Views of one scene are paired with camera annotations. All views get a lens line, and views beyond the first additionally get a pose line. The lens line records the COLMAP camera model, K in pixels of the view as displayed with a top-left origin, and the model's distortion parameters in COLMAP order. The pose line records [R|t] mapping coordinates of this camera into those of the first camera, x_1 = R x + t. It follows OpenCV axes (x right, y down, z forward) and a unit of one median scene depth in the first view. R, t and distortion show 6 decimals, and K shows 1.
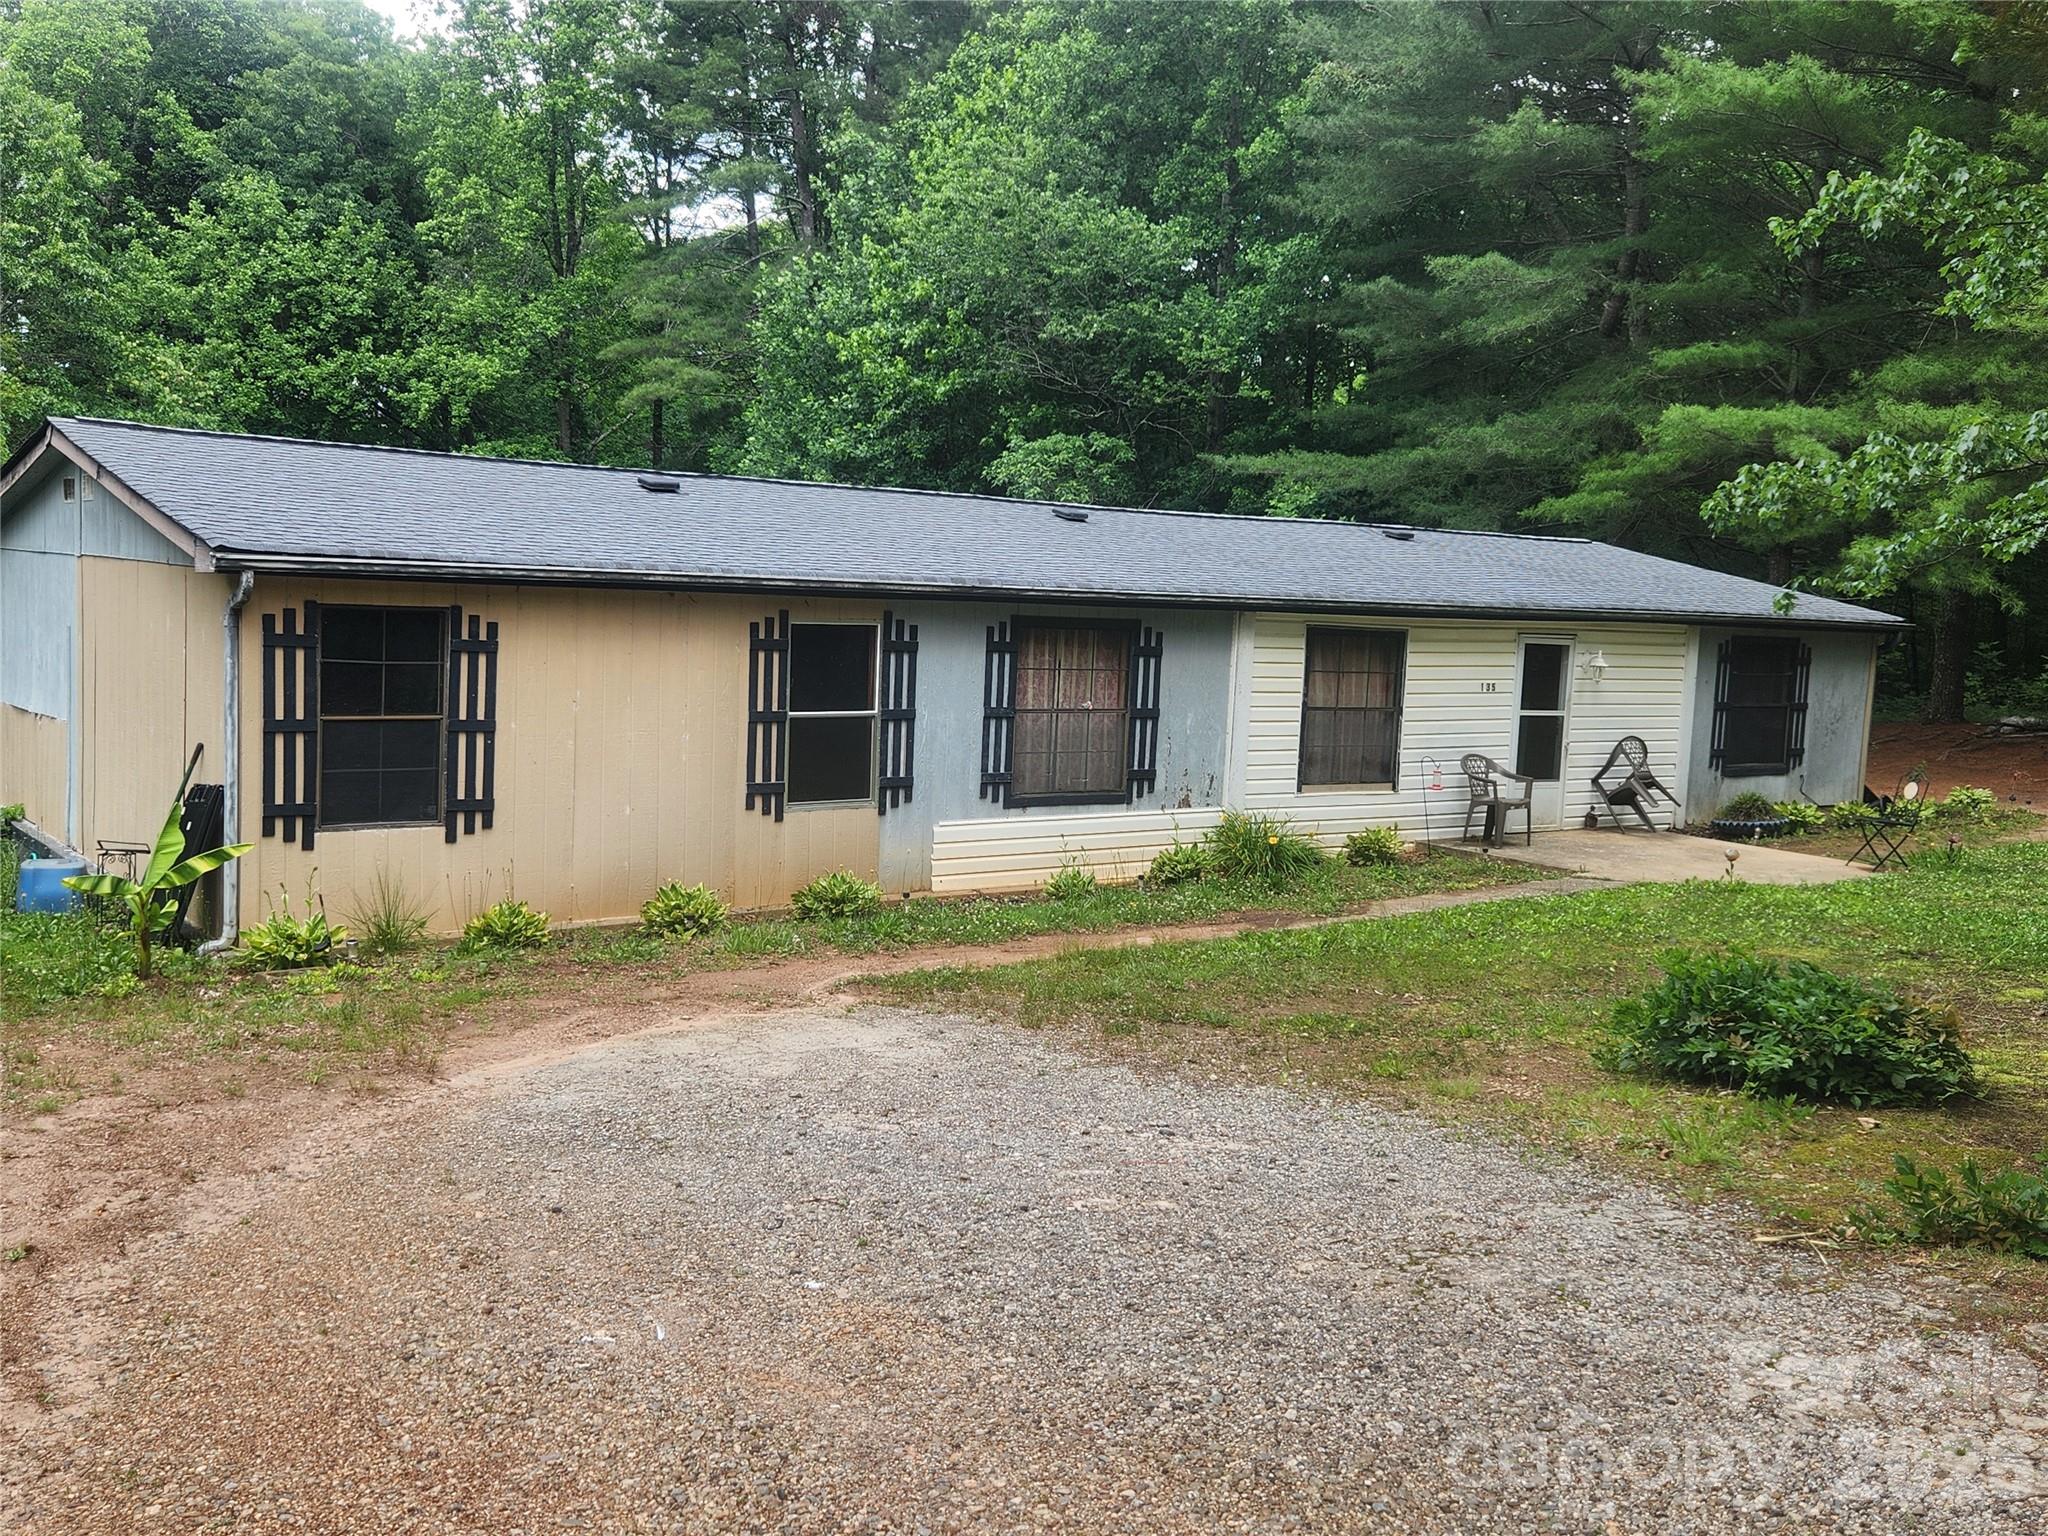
lens RADIAL K [[1954.4, 0, 1045.3], [0, 1954.4, 766.6], [0, 0, 1]] dist [0.052288, 0.000000]
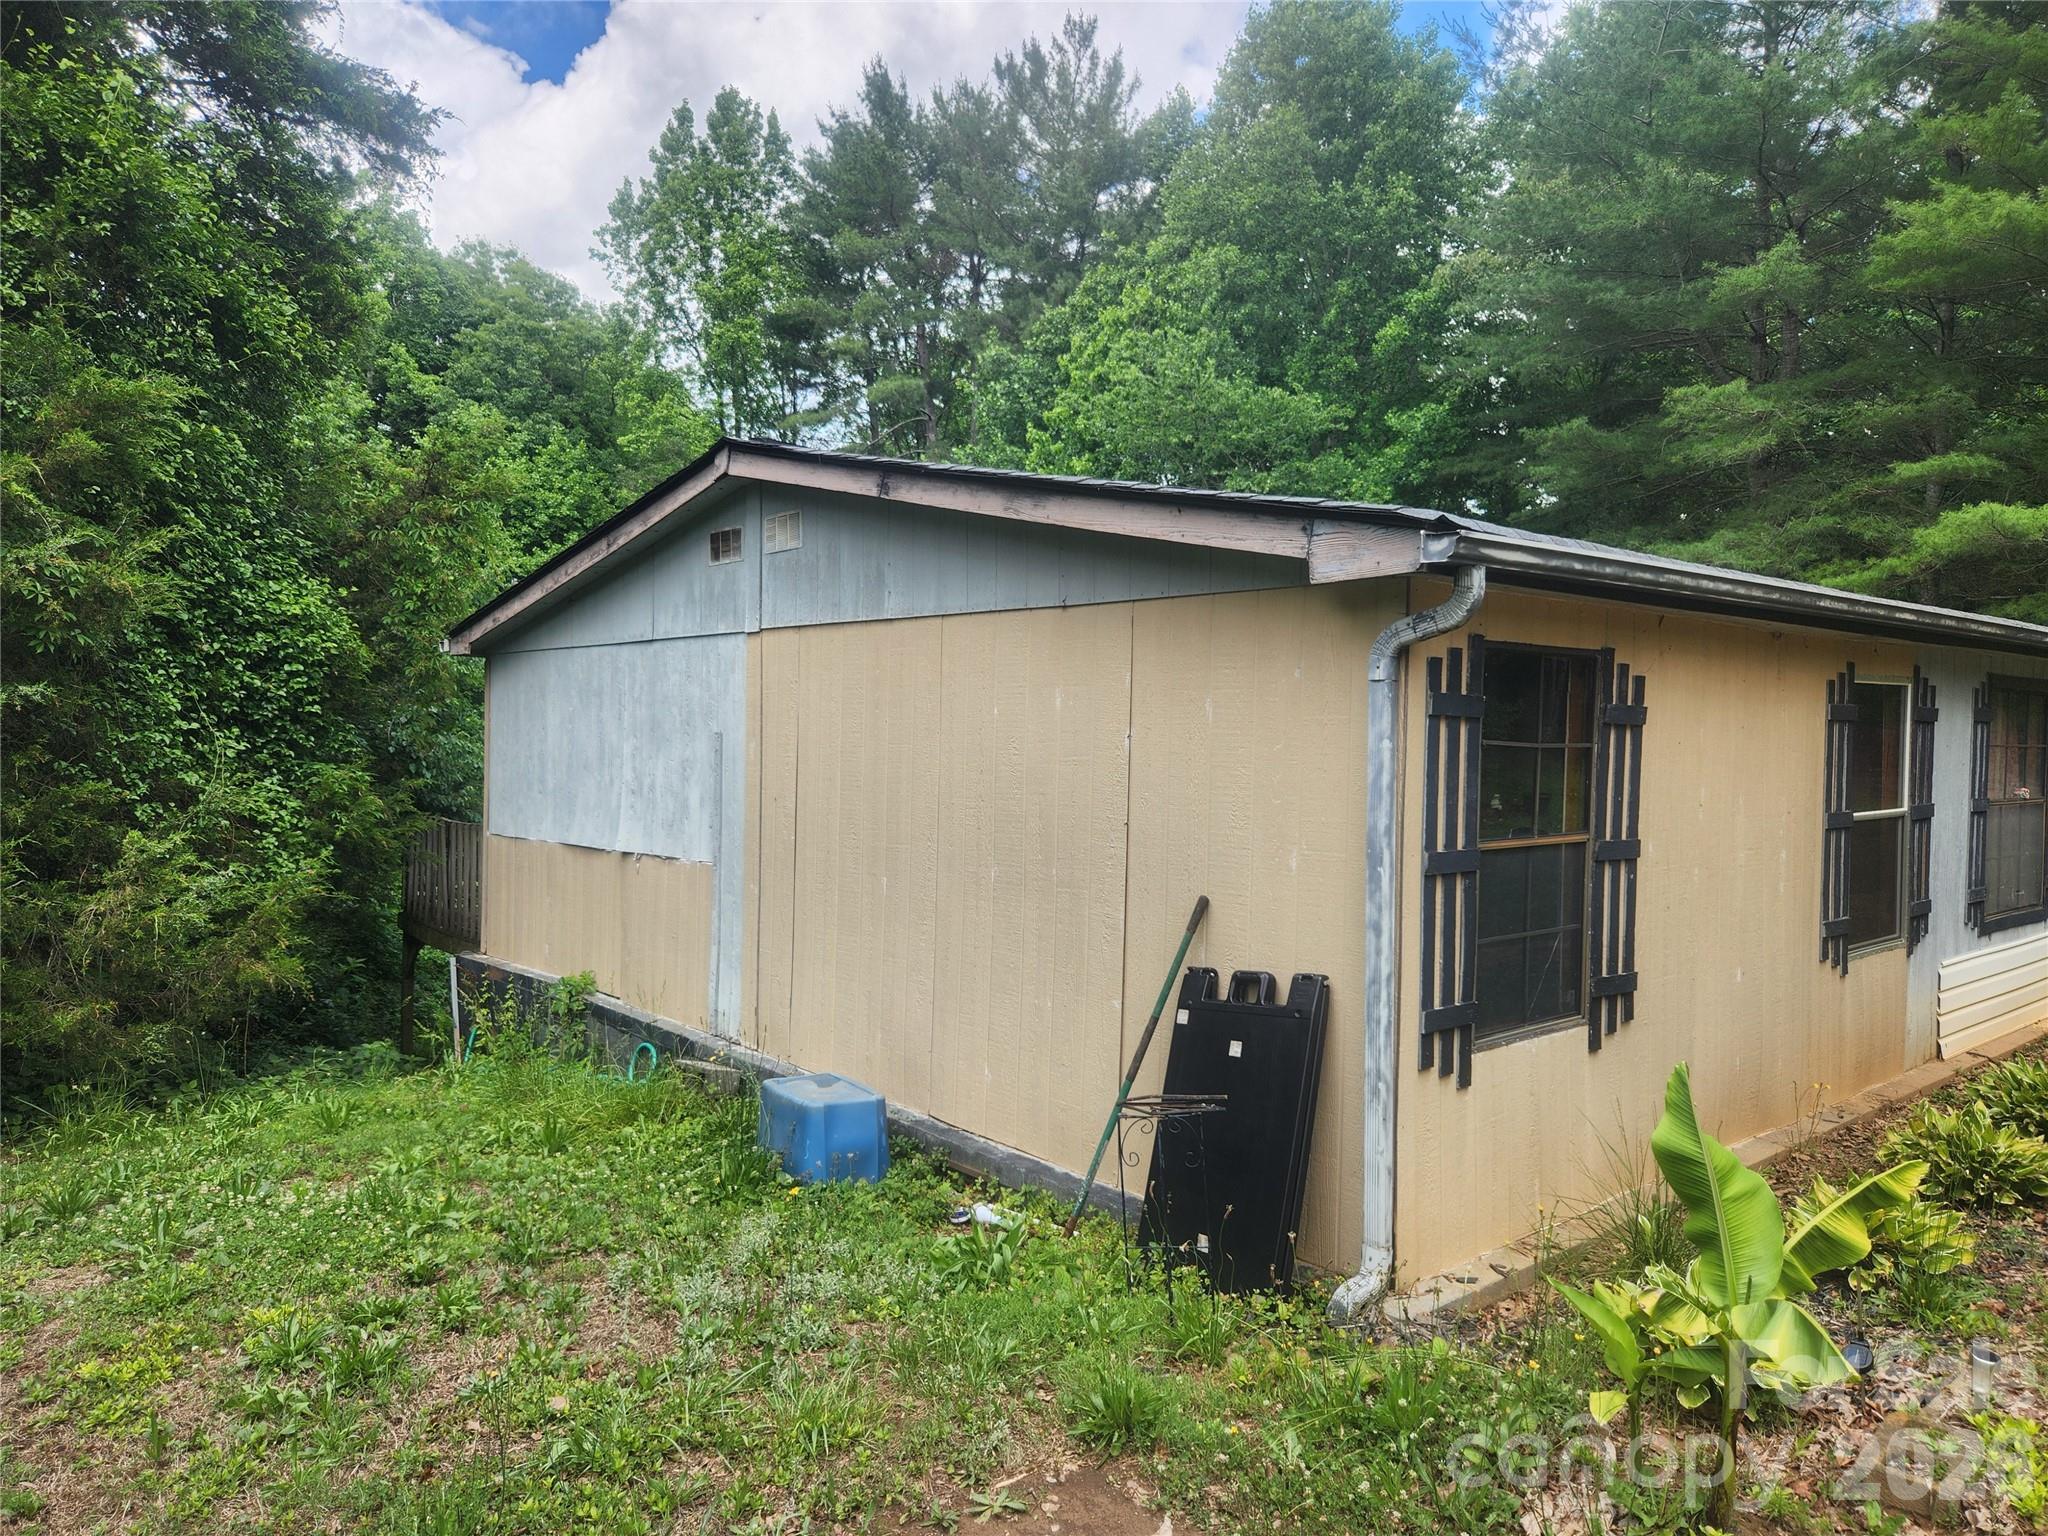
lens RADIAL K [[1400.7, 0, 1037.6], [0, 1400.7, 758.9], [0, 0, 1]] dist [0.064269, -0.032998]
pose [[0.998264, -0.033888, 0.048177, -0.154788], [0.037222, 0.996847, -0.070073, -0.007906], [-0.045650, 0.071745, 0.996378, 0.184503]]
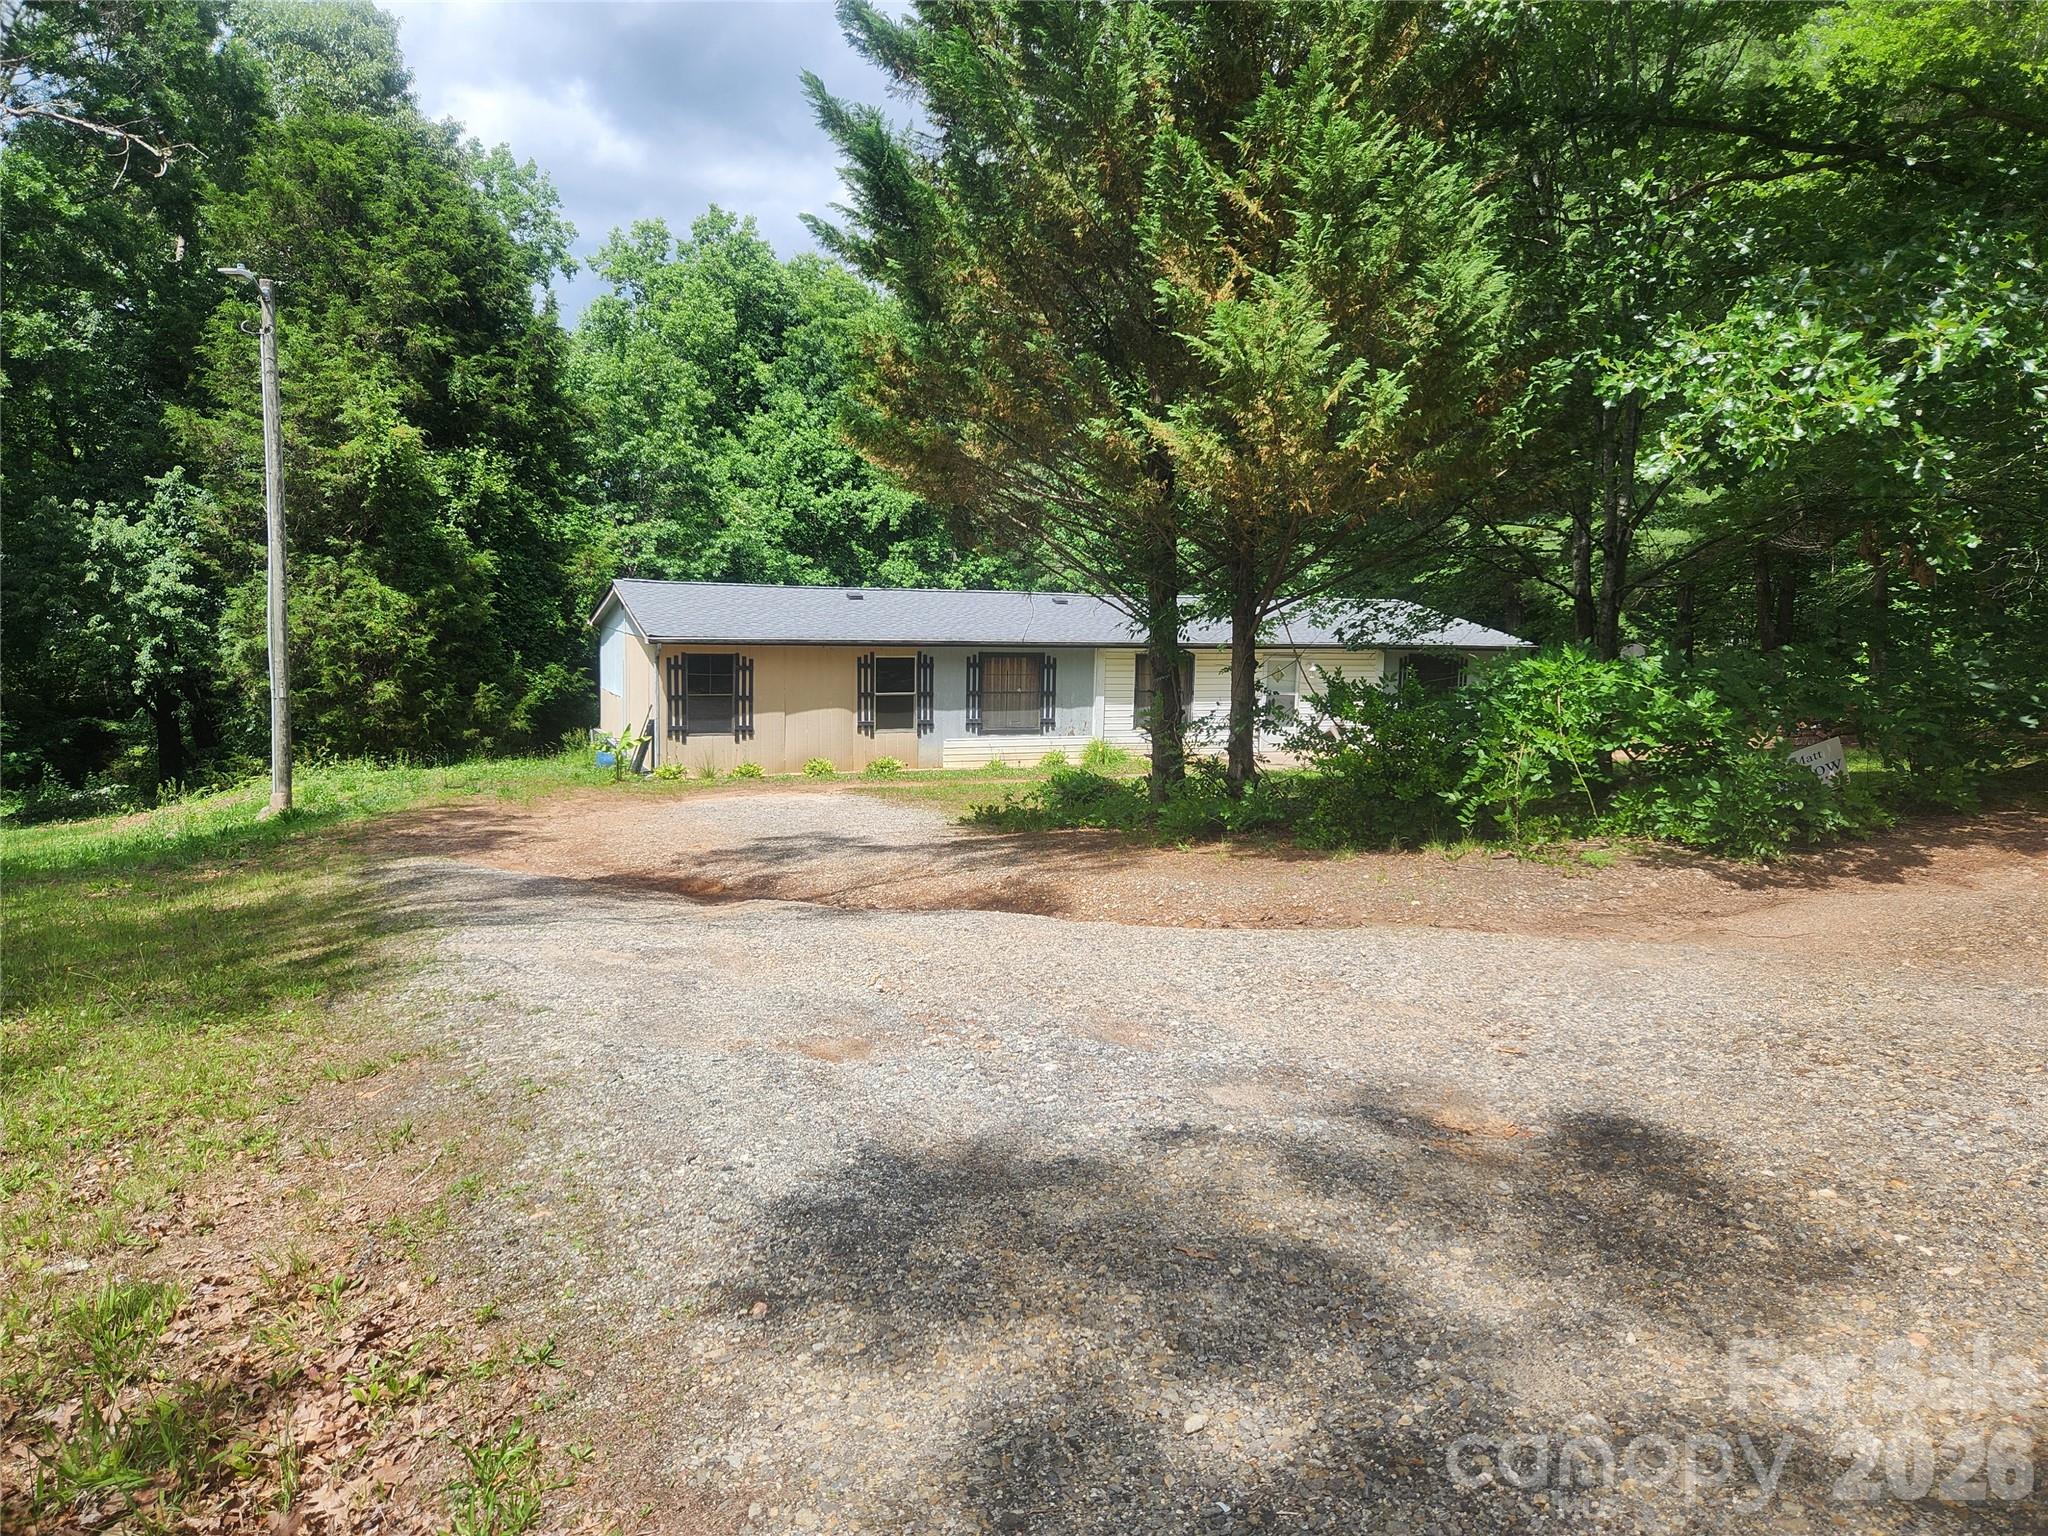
lens RADIAL K [[1400.7, 0, 1069.3], [0, 1400.7, 747.4], [0, 0, 1]] dist [0.064269, -0.032998]
pose [[0.975415, 0.006781, -0.220270, 0.179318], [-0.005168, 0.999955, 0.007899, 0.008834], [0.220314, -0.006567, 0.975407, -0.246492]]
